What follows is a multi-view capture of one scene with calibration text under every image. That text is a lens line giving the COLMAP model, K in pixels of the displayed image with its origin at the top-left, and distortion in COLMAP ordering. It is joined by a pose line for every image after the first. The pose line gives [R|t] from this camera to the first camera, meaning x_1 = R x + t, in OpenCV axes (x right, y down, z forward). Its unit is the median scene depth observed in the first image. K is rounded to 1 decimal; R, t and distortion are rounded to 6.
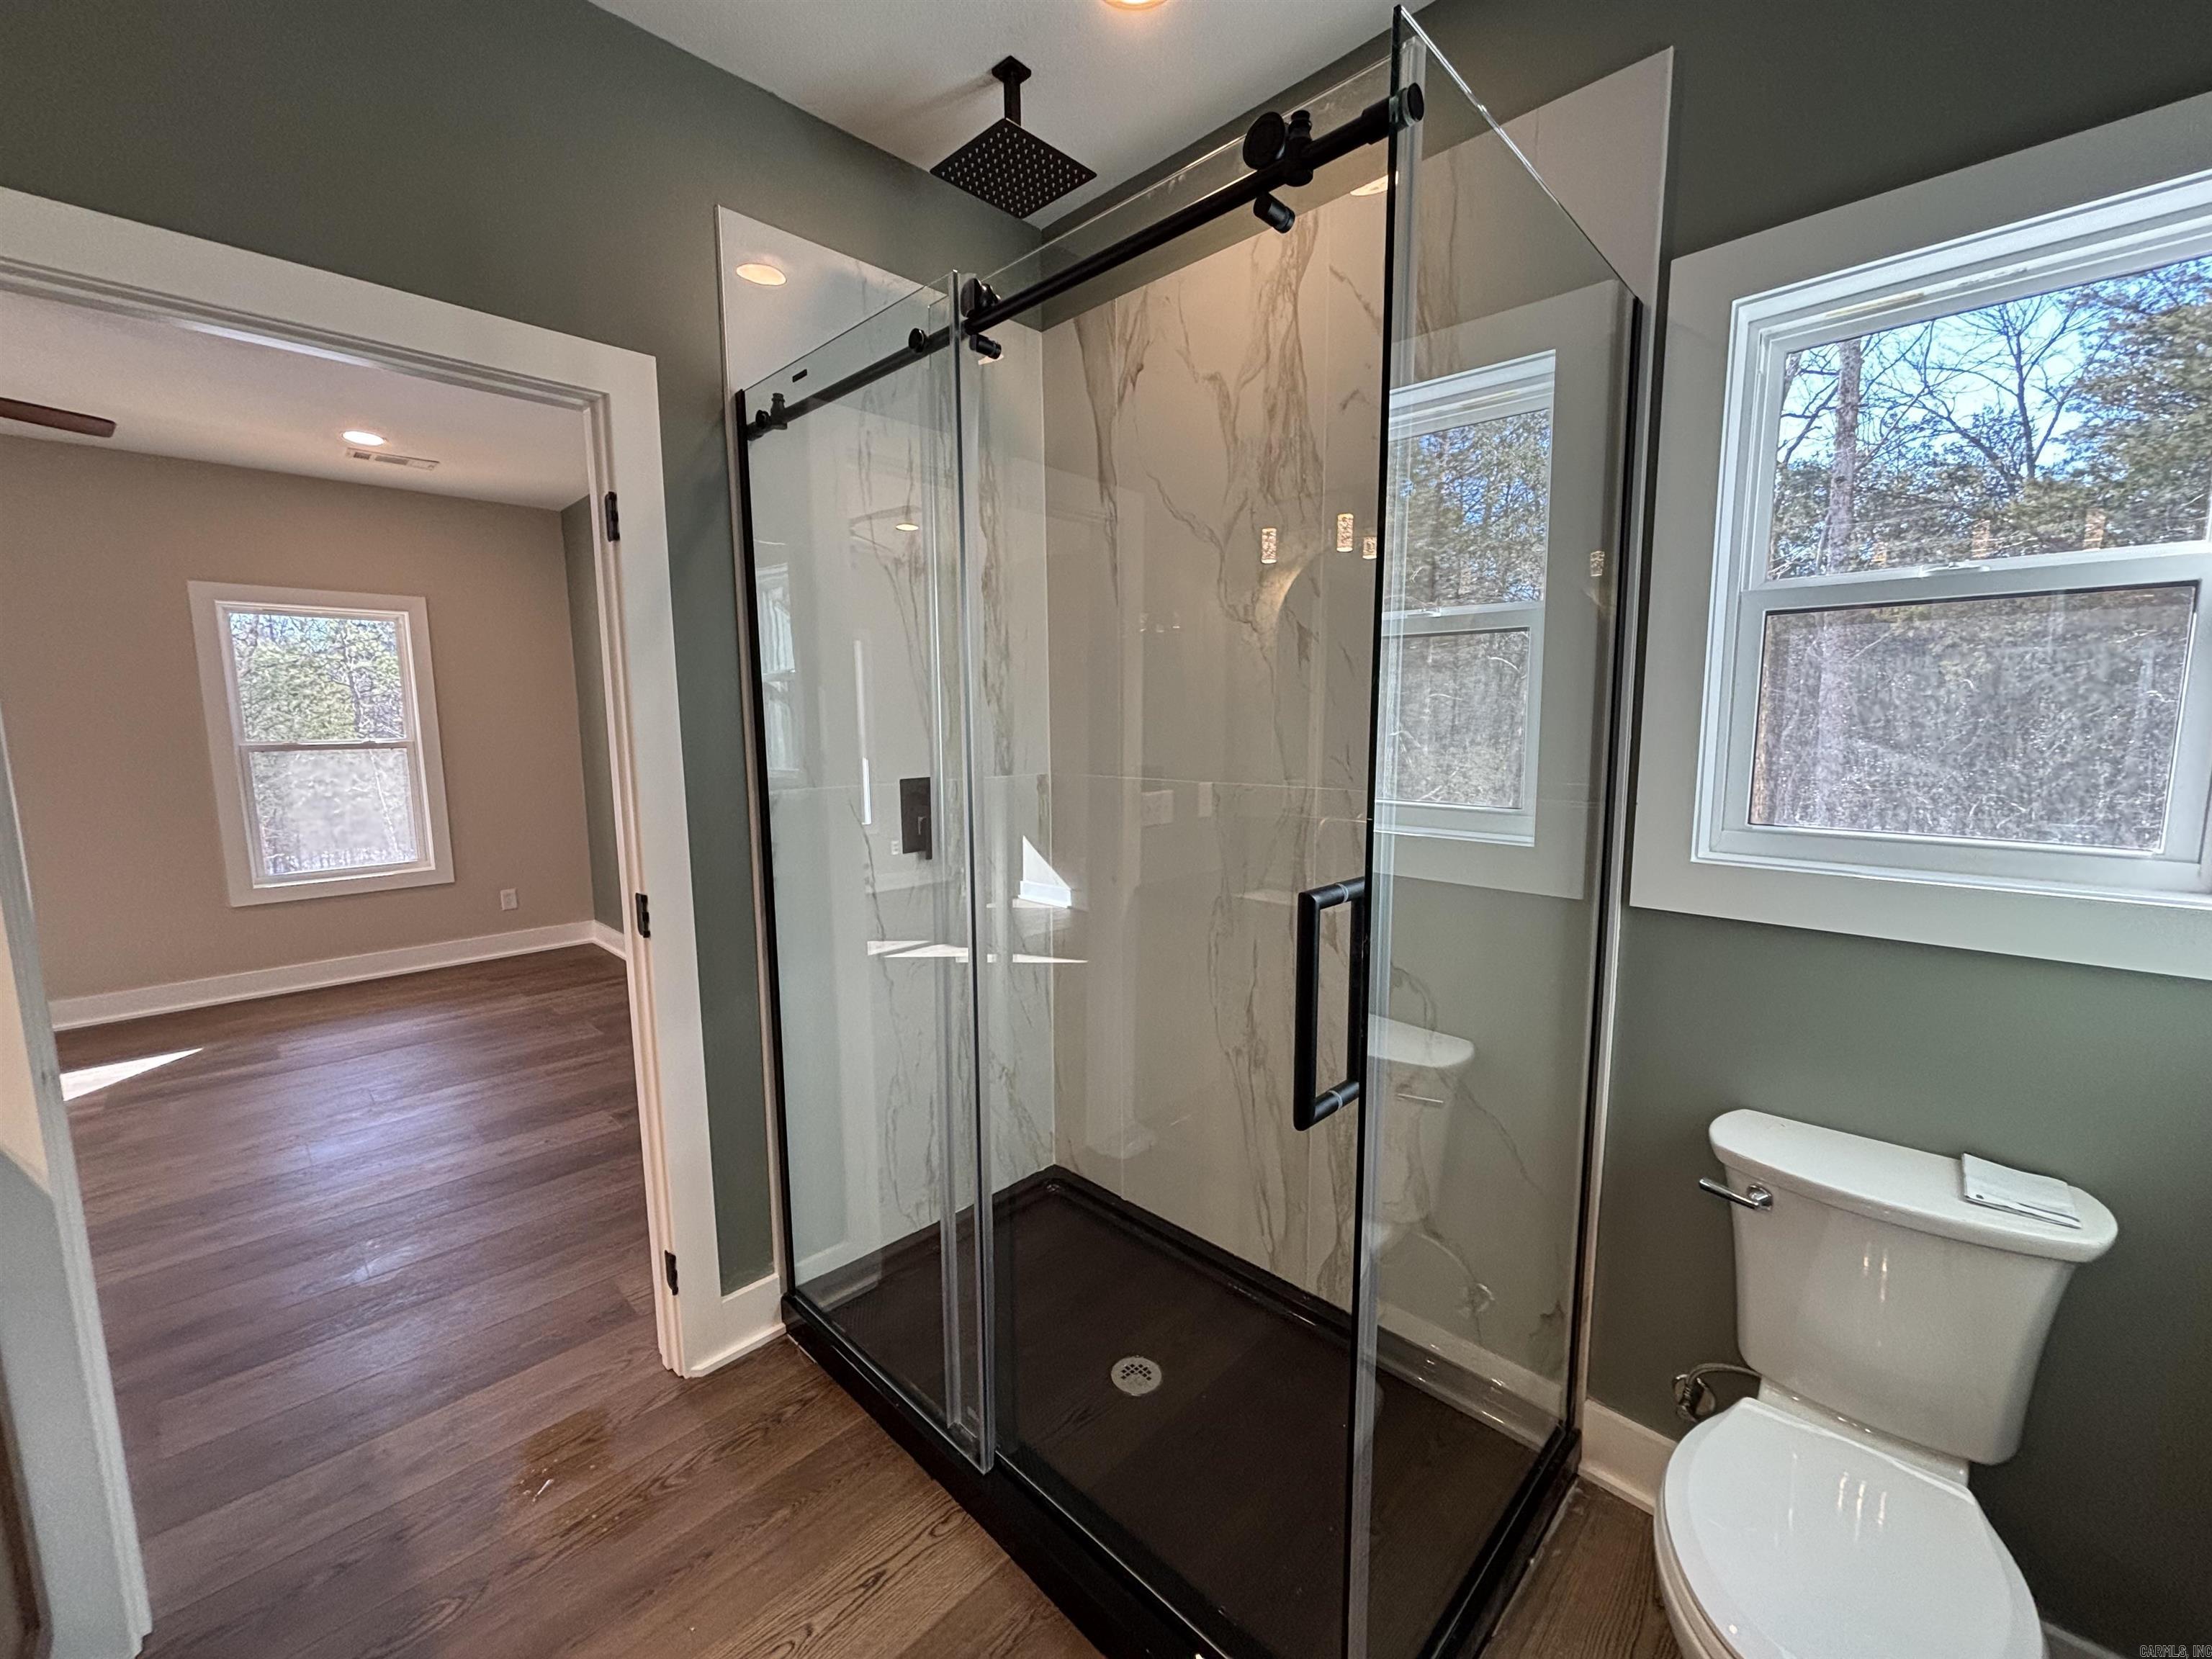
lens RADIAL K [[892.3, 0, 1104.6], [0, 892.3, 830.1], [0, 0, 1]] dist [0.001661, -0.000233]
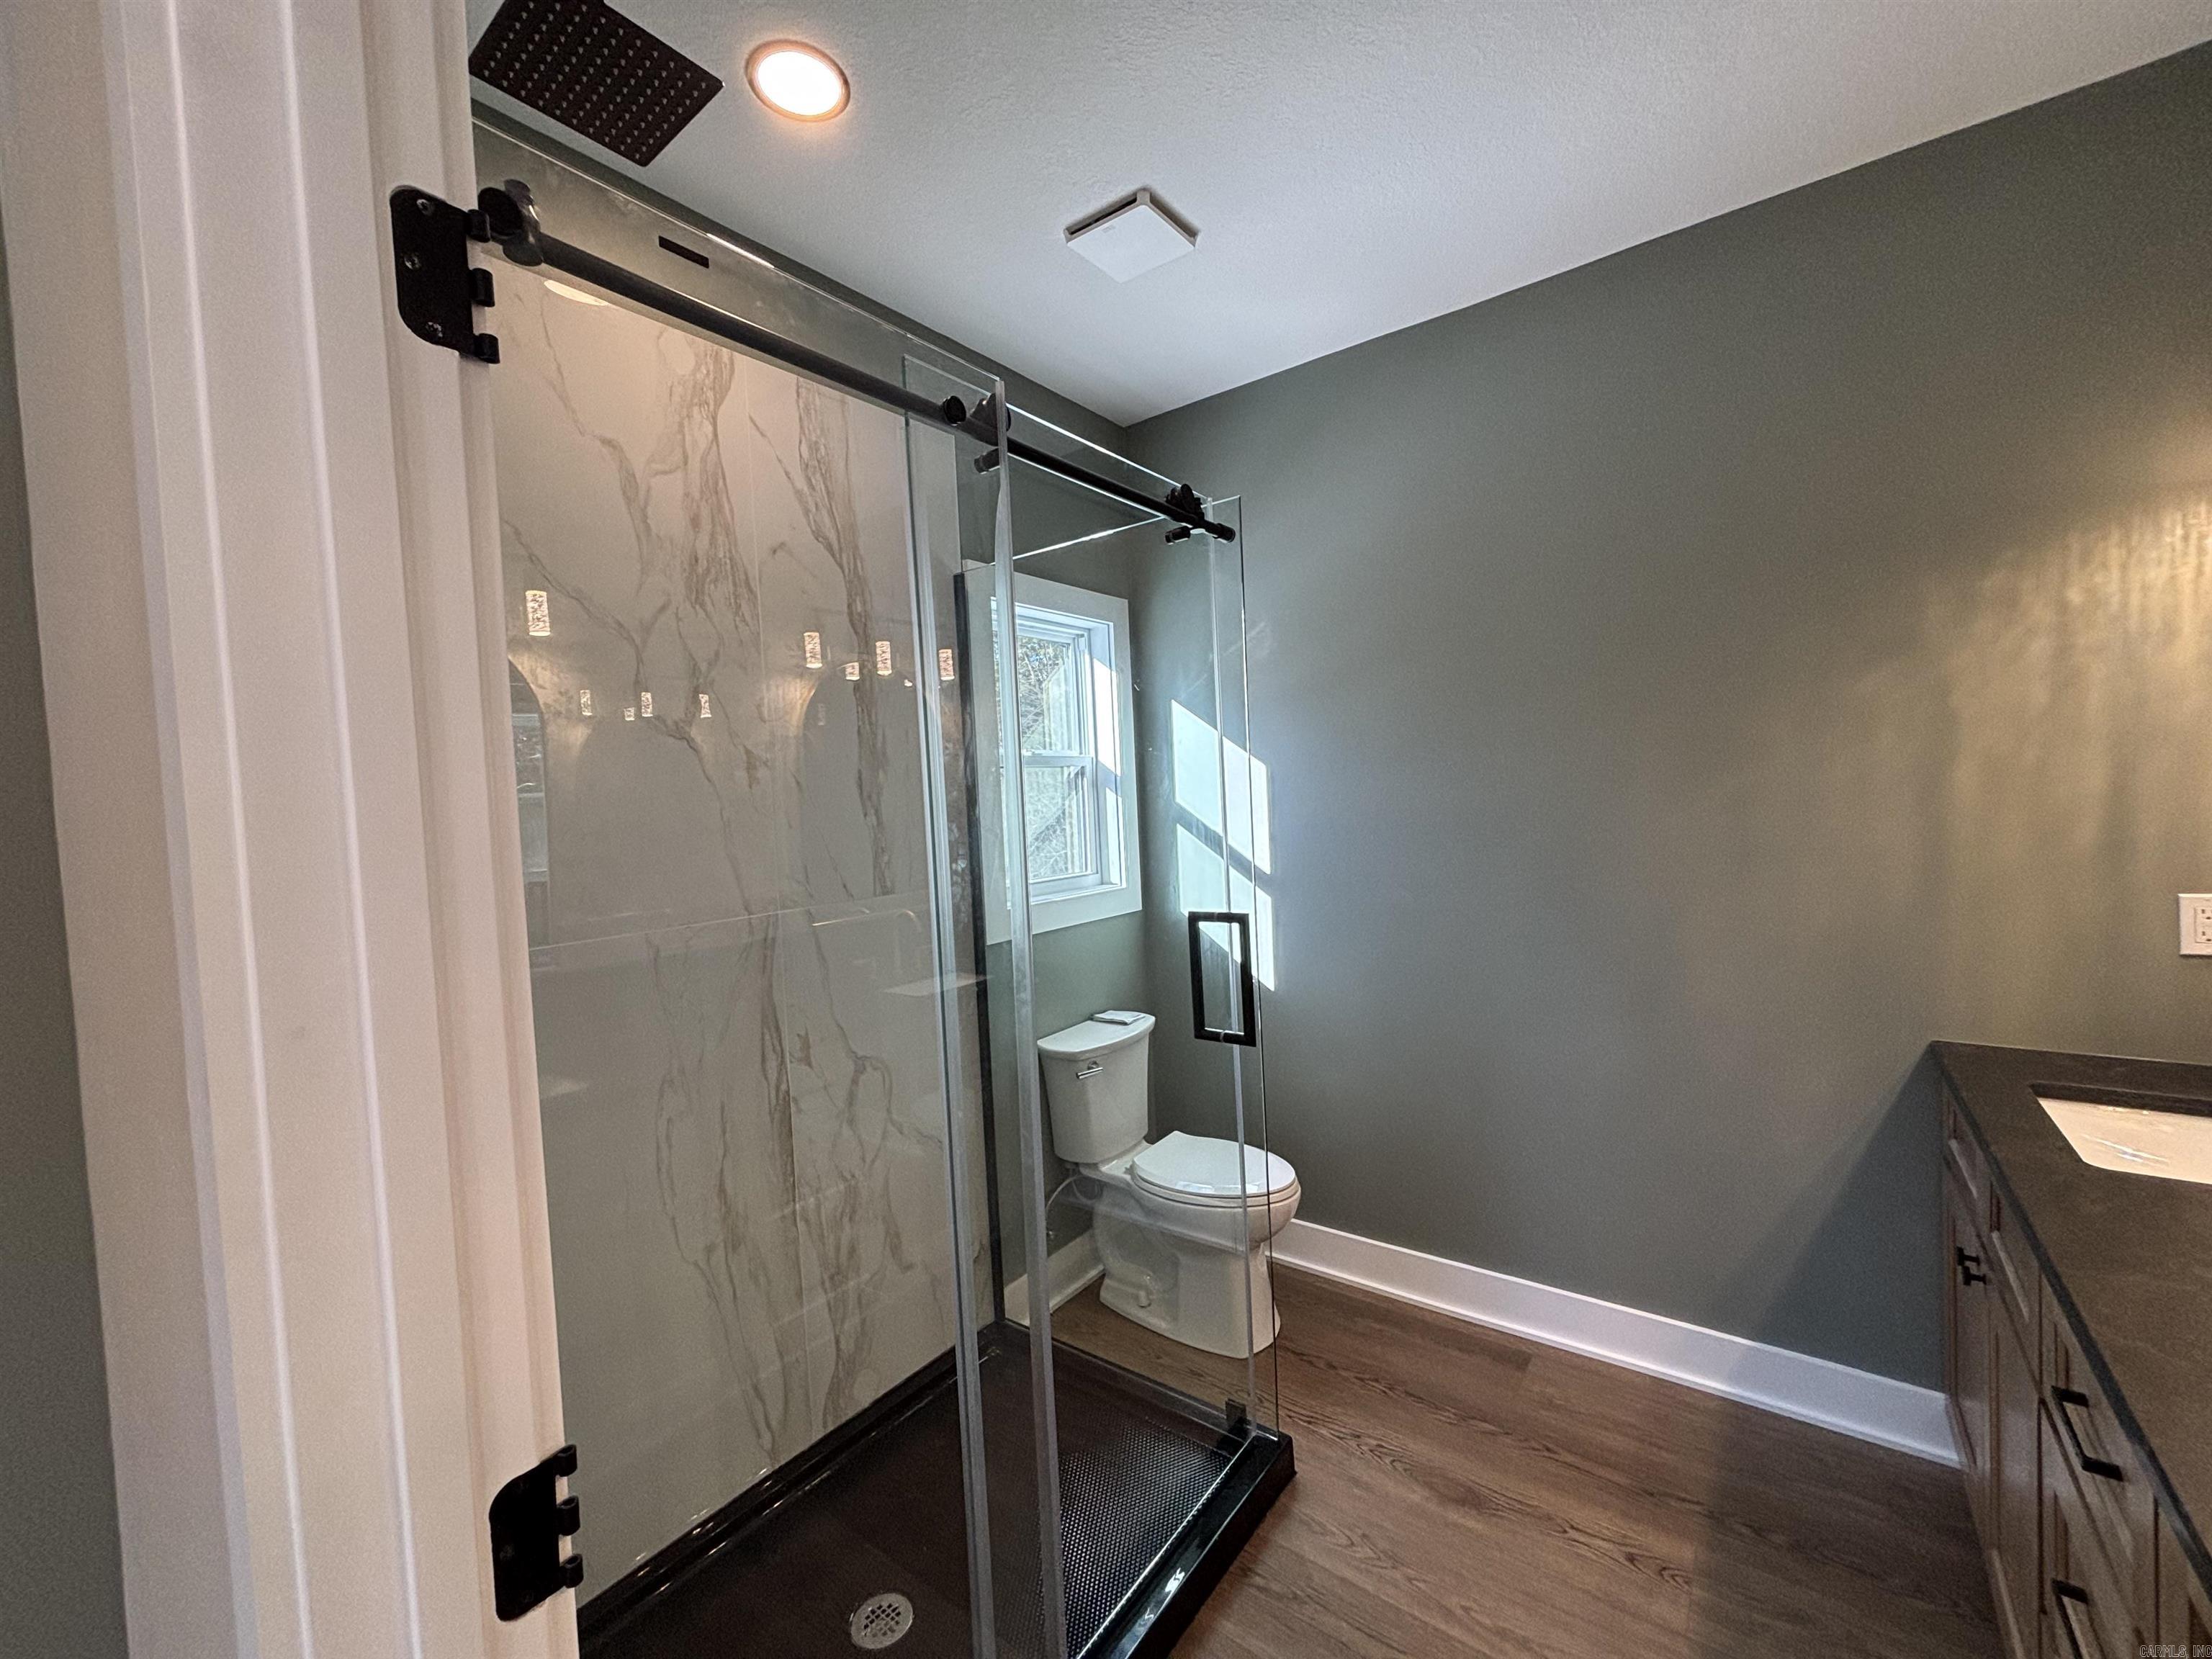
lens RADIAL K [[892.3, 0, 1104.6], [0, 892.3, 830.1], [0, 0, 1]] dist [0.001661, -0.000233]
pose [[-0.112670, -0.020029, 0.993431, -0.731139], [0.177828, 0.983249, 0.039992, -0.103266], [-0.977590, 0.181166, -0.107221, 0.682657]]
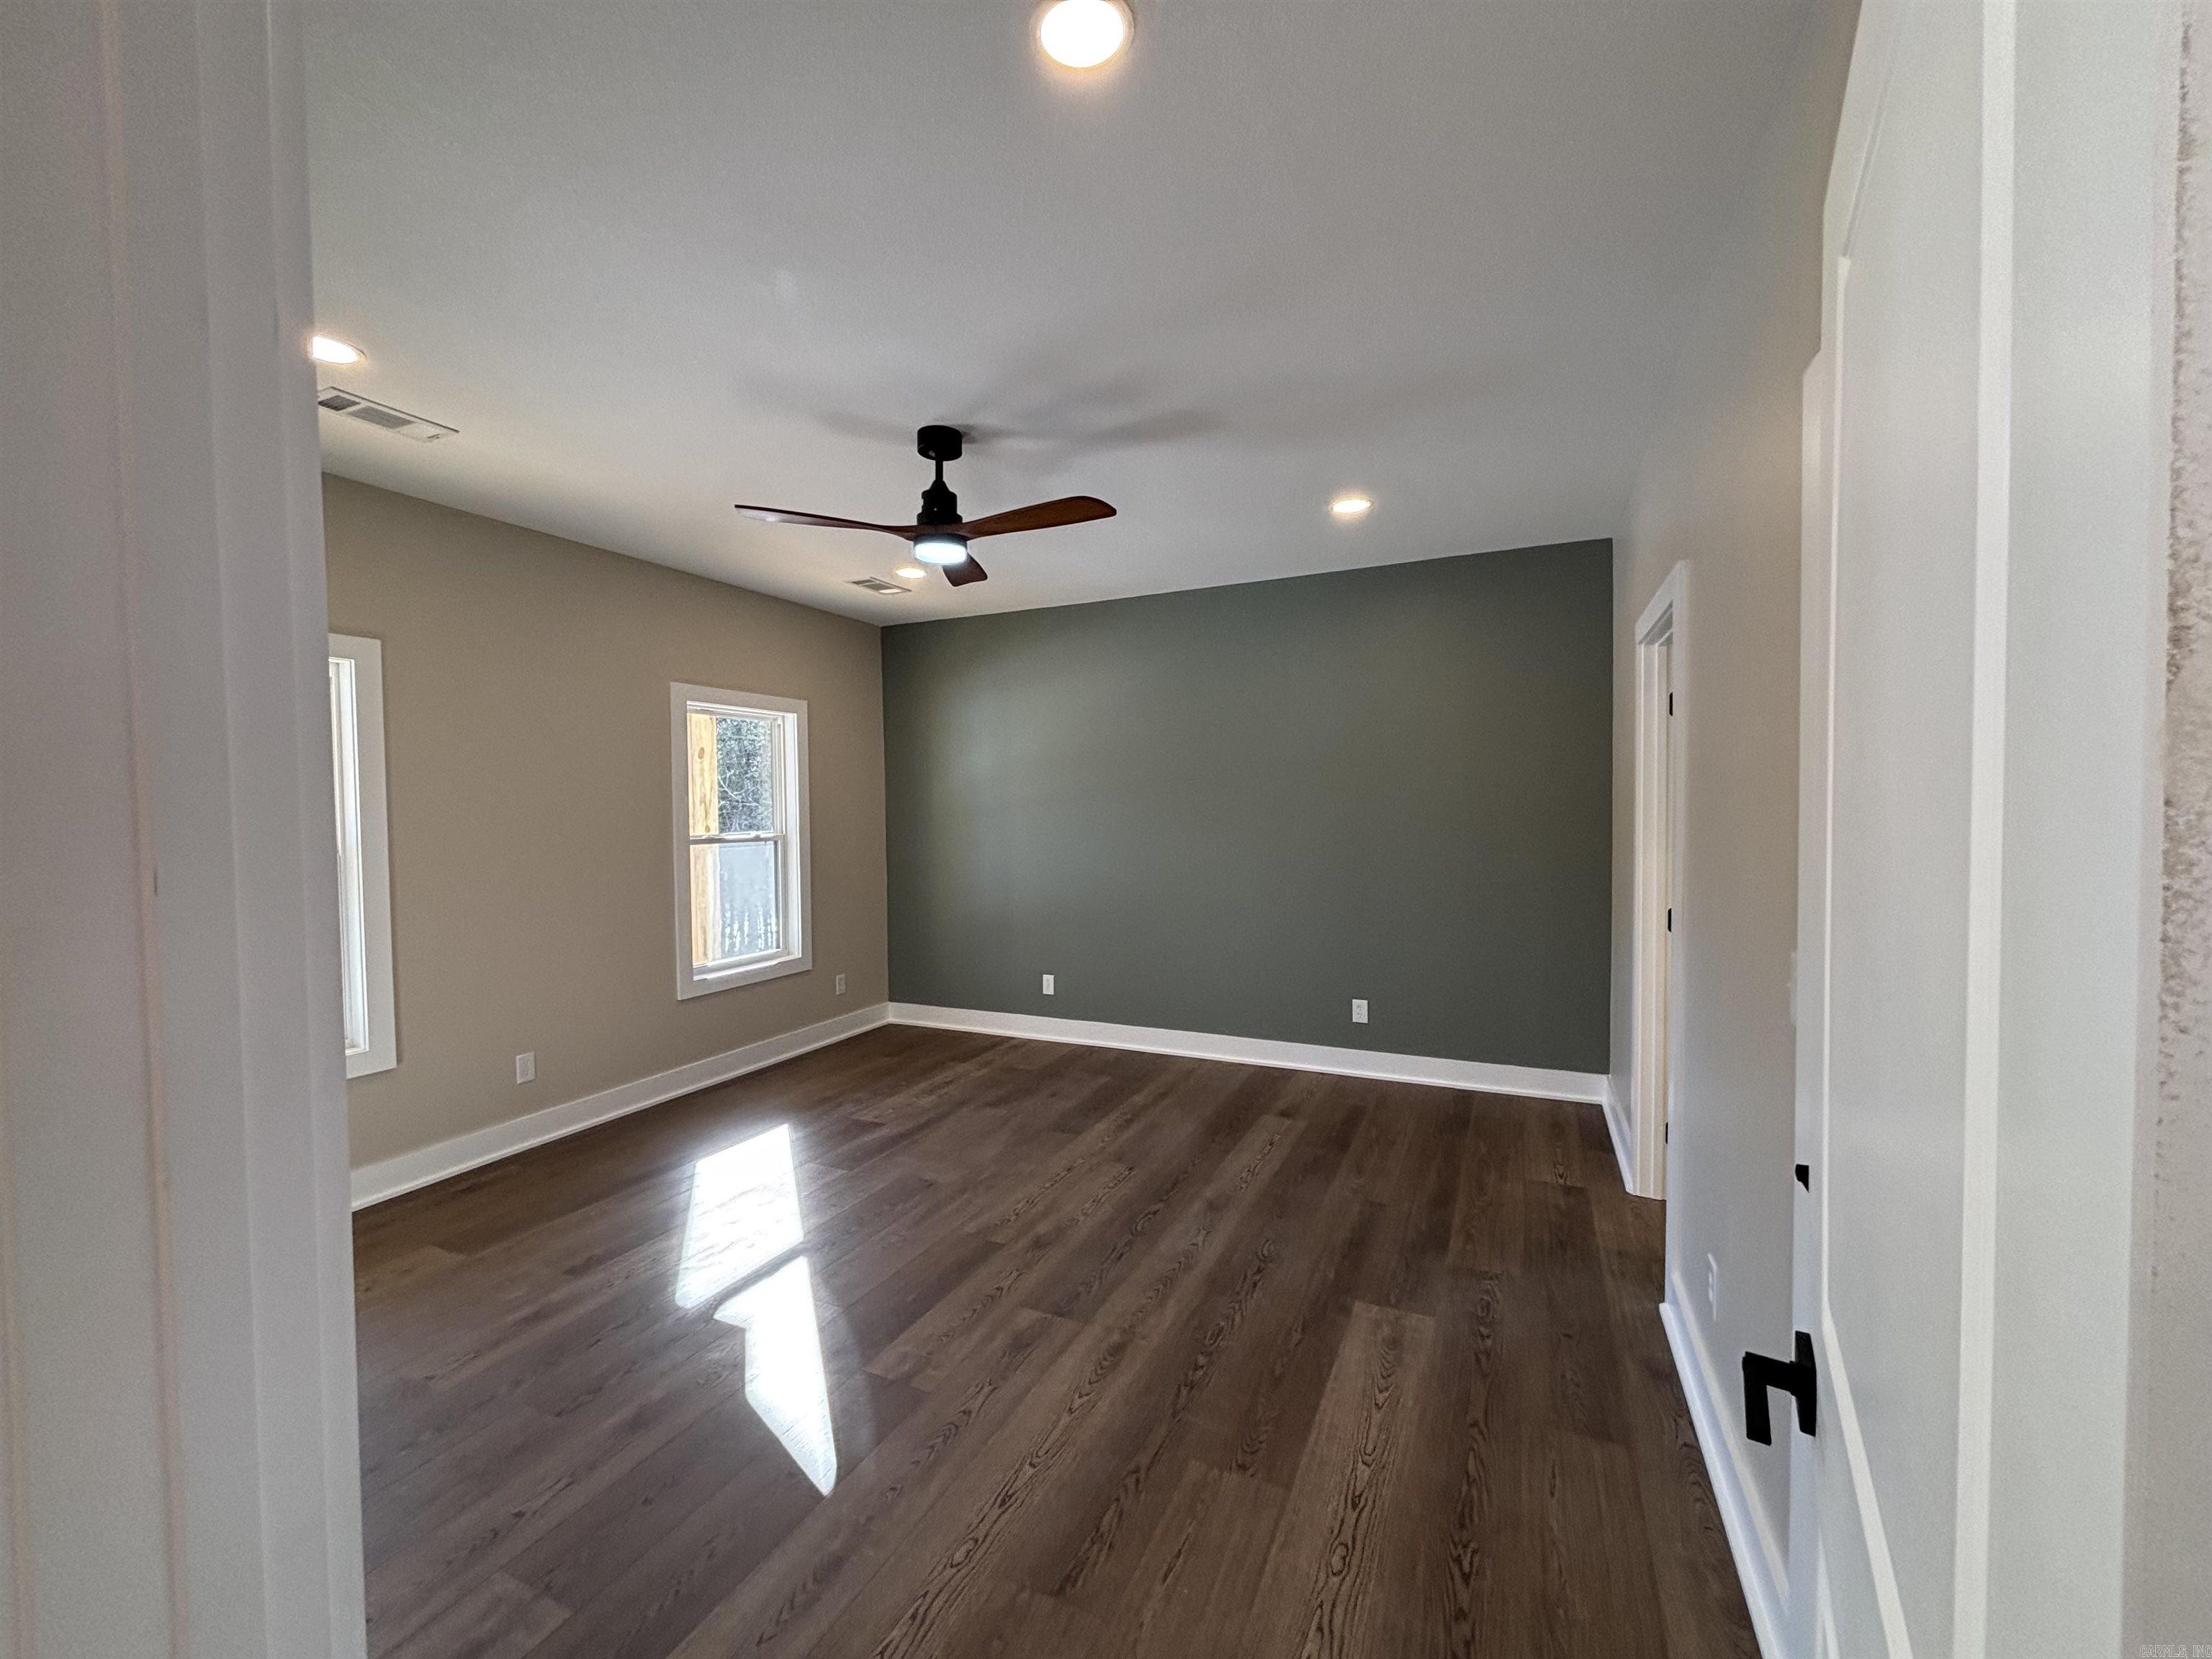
lens RADIAL K [[887.4, 0, 1115.5], [0, 887.4, 864.0], [0, 0, 1]] dist [0.001982, -0.000041]
pose [[0.939739, -0.018839, 0.341374, -1.854645], [0.040148, 0.997653, -0.055463, 0.018997], [-0.339528, 0.065826, 0.938290, -0.252644]]
